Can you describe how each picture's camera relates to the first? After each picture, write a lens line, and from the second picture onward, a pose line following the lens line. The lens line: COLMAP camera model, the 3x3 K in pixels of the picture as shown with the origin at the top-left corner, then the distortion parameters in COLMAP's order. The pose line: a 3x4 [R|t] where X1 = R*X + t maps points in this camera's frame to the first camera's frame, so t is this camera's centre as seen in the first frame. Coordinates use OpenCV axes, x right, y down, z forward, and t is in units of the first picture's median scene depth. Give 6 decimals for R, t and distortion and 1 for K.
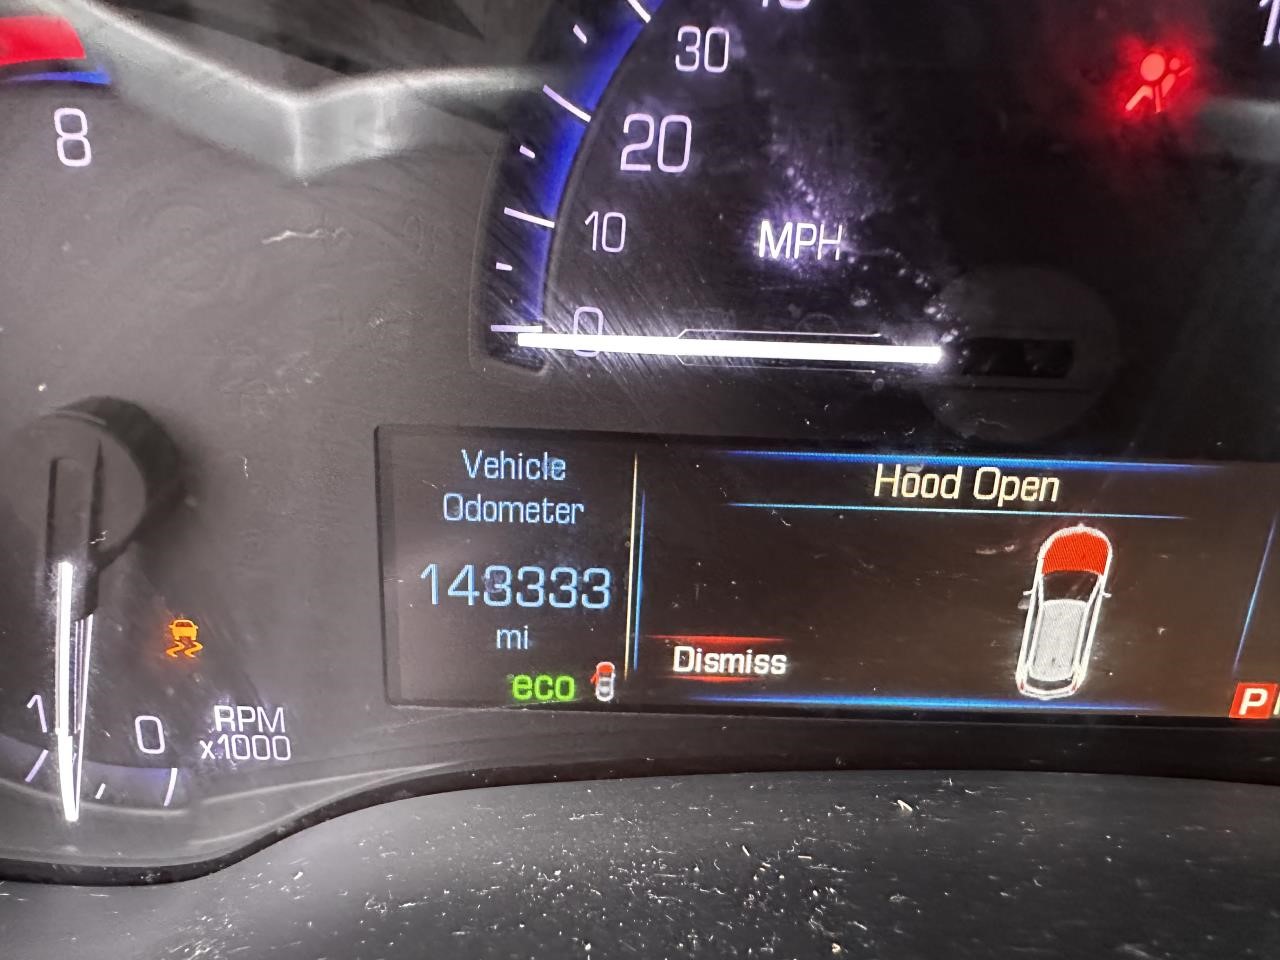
lens RADIAL K [[910.0, 0, 637.9], [0, 910.0, 477.8], [0, 0, 1]] dist [-0.003207, -0.011463]
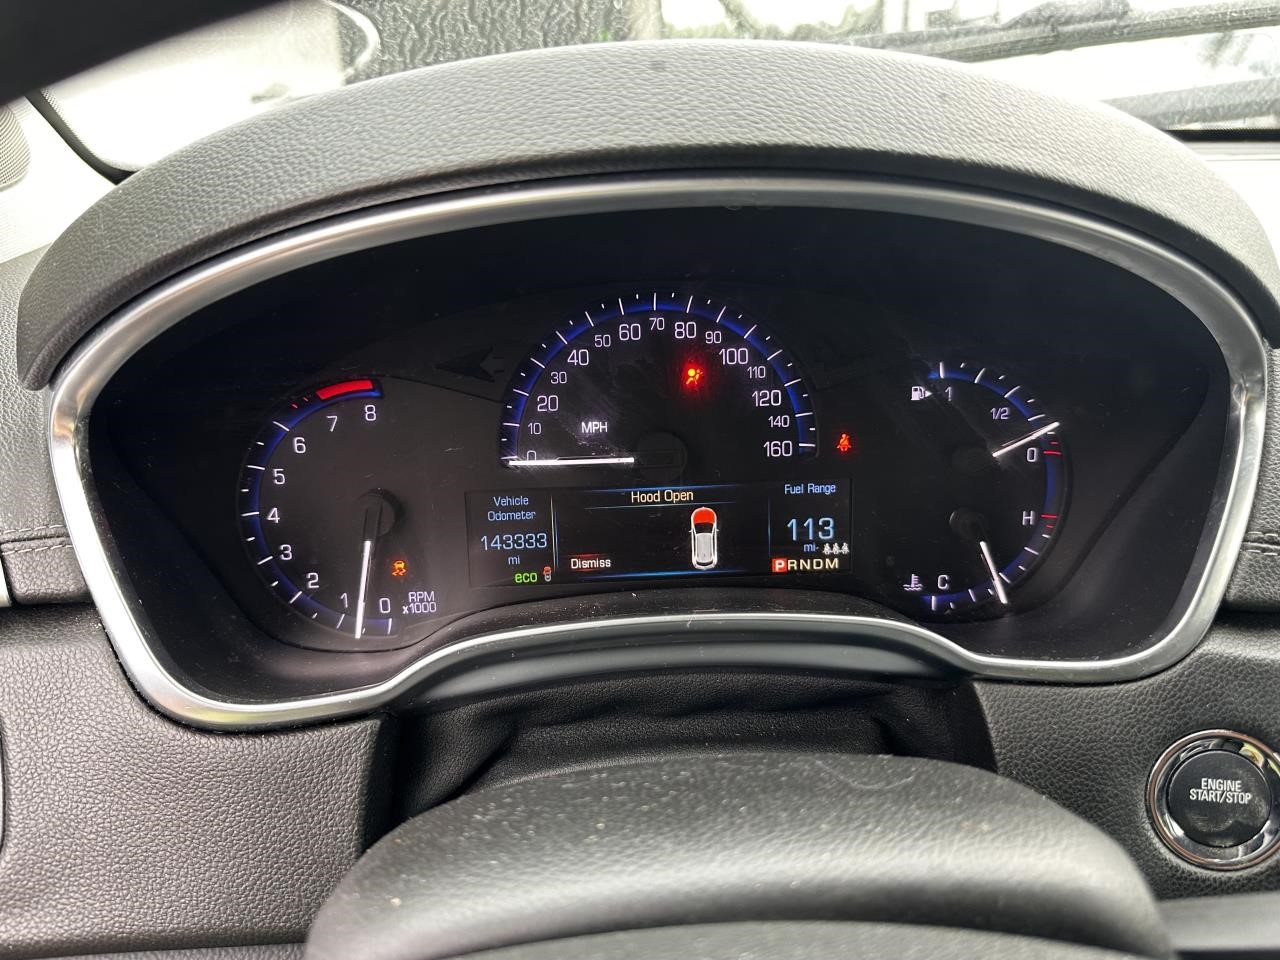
lens RADIAL K [[910.0, 0, 641.8], [0, 910.0, 484.9], [0, 0, 1]] dist [-0.003207, -0.011463]
pose [[0.997193, -0.068365, 0.030524, 0.197327], [0.068140, 0.997641, 0.008354, -0.058090], [-0.031023, -0.006250, 0.999499, -1.920536]]
